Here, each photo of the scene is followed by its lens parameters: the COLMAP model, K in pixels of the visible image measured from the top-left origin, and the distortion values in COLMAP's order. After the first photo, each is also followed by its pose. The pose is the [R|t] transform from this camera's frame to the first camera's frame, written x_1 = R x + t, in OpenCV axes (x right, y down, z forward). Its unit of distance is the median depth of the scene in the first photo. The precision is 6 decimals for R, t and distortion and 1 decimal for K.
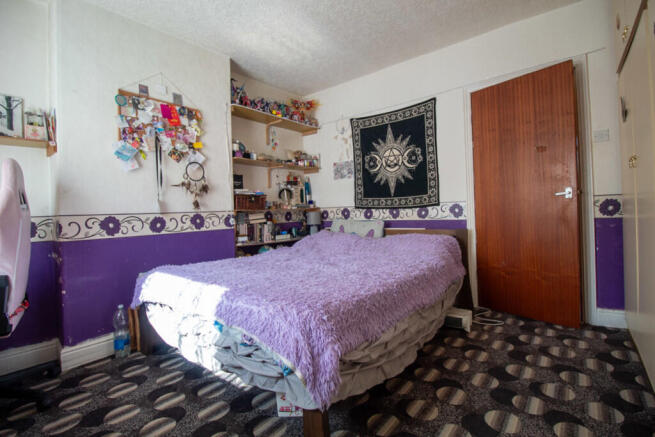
lens RADIAL K [[302.4, 0, 327.1], [0, 302.4, 220.2], [0, 0, 1]] dist [-0.012691, -0.002026]
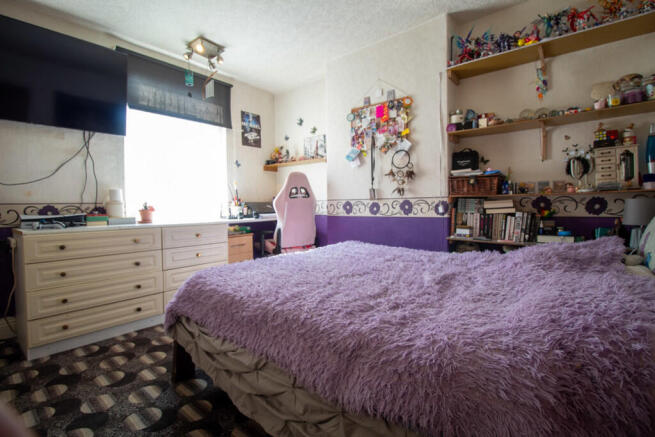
lens RADIAL K [[302.4, 0, 327.0], [0, 302.4, 212.7], [0, 0, 1]] dist [-0.012691, -0.002026]
pose [[0.002333, 0.070082, -0.997538, 0.616750], [-0.009847, 0.997494, 0.070056, -0.048497], [0.999949, 0.009660, 0.003018, 0.749933]]
